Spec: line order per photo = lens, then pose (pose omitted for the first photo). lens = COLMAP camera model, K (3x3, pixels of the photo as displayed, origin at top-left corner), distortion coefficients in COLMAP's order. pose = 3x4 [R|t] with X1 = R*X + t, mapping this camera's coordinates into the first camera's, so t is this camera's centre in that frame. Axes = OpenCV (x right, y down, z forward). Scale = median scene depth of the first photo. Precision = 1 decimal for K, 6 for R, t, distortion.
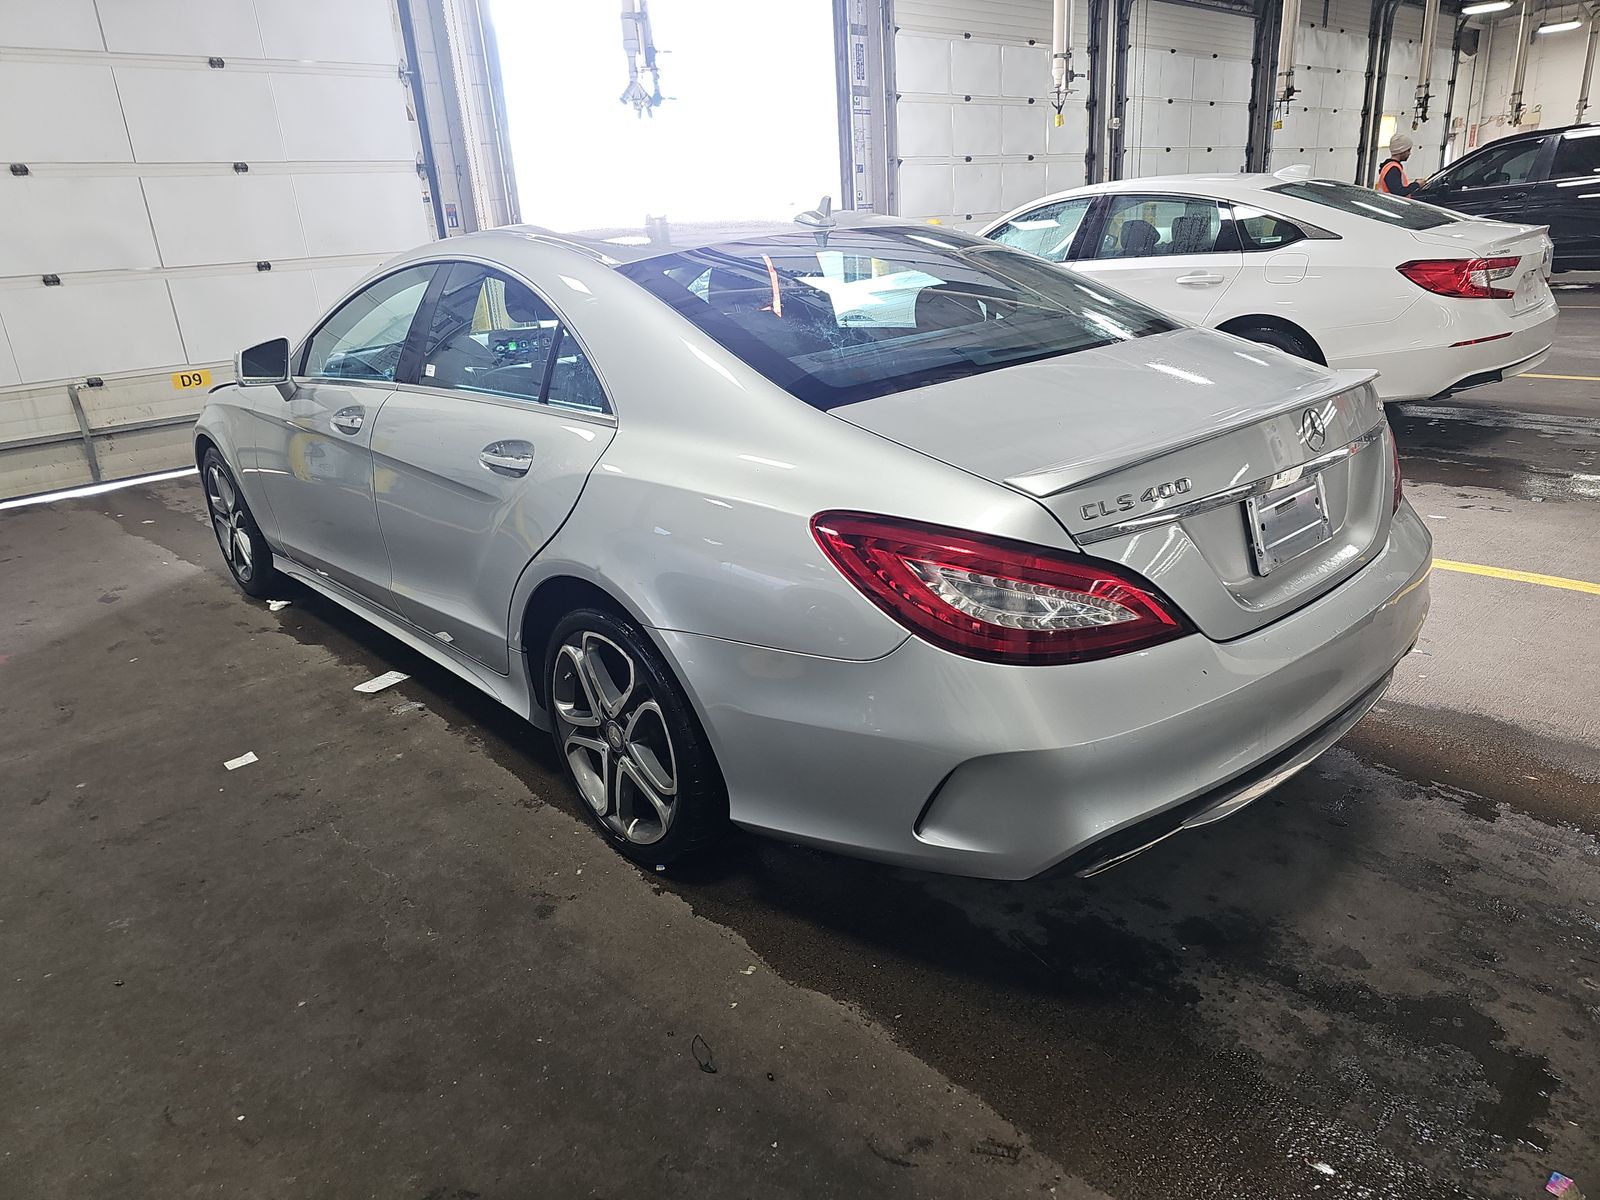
lens RADIAL K [[1031.2, 0, 800.0], [0, 1031.2, 632.5], [0, 0, 1]] dist [-0.005402, -0.004959]
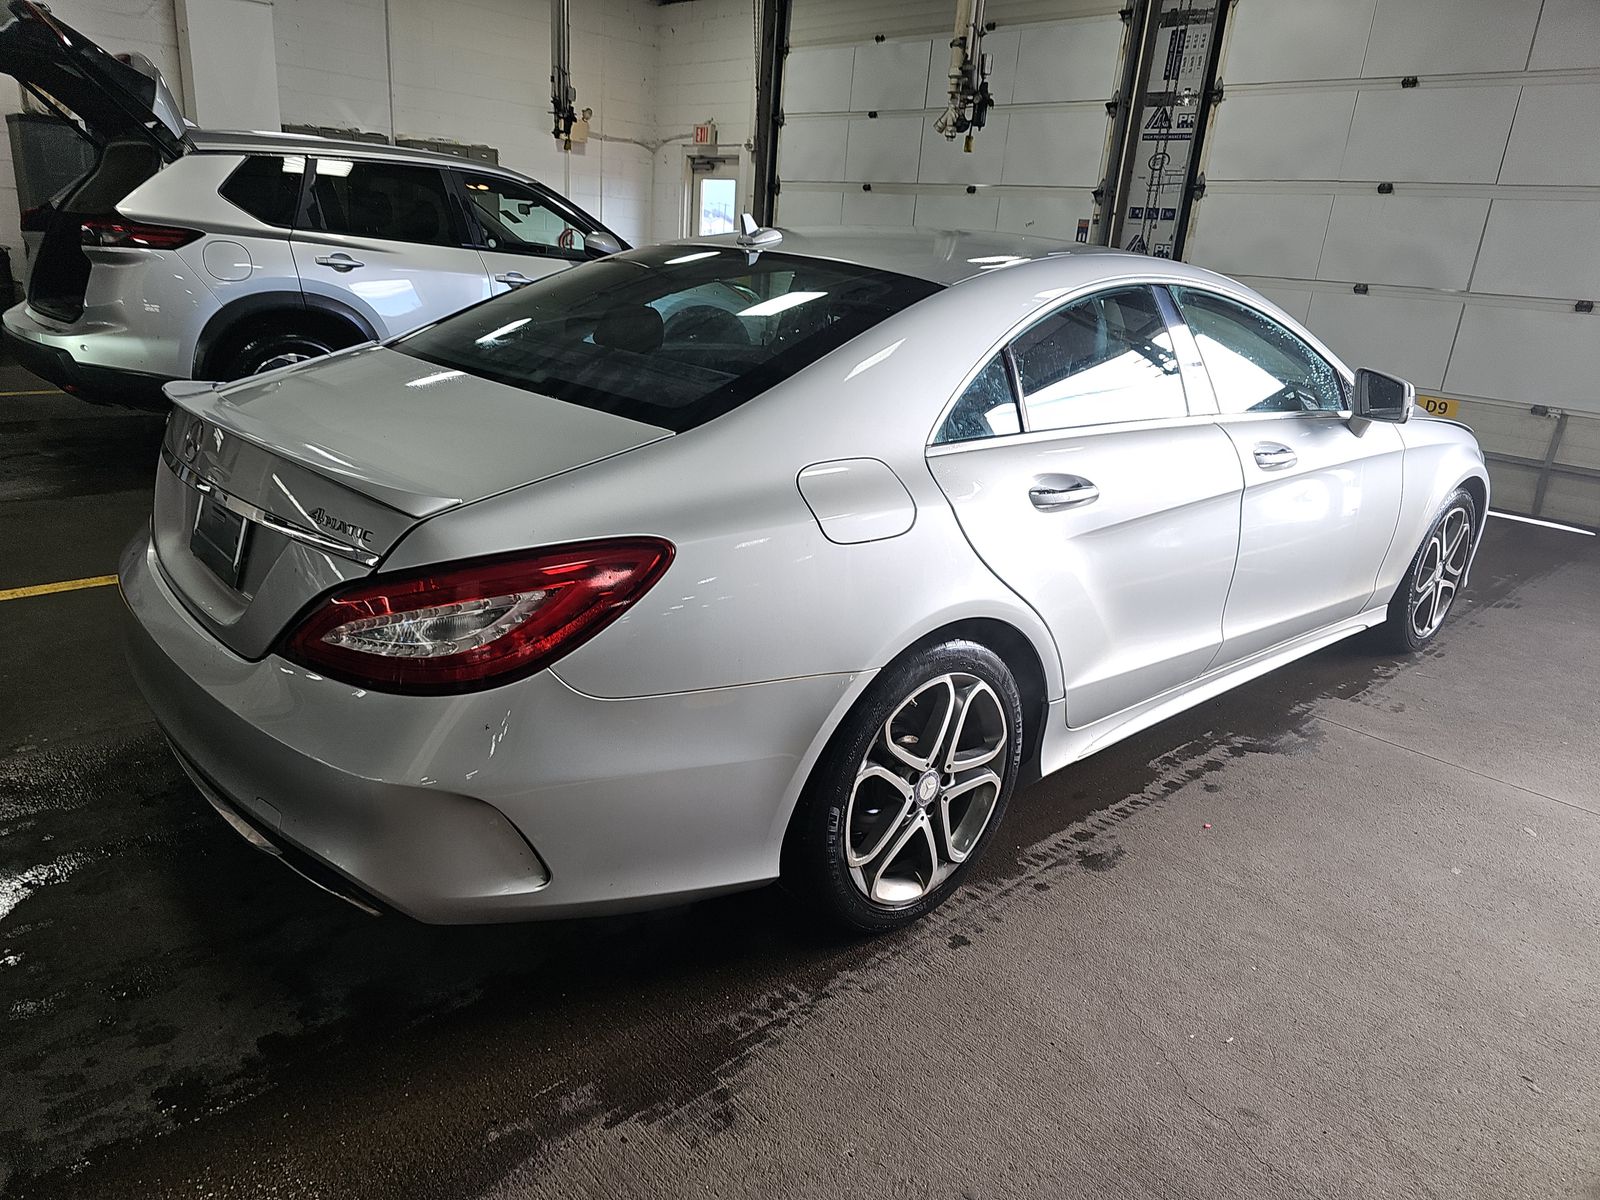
lens RADIAL K [[1056.5, 0, 800.0], [0, 1056.5, 600.0], [0, 0, 1]] dist [0.034909, -0.018462]
pose [[-0.004183, 0.377823, -0.925869, 1.223490], [-0.429884, 0.835278, 0.342797, -0.549441], [0.902875, 0.399450, 0.158926, 1.138186]]
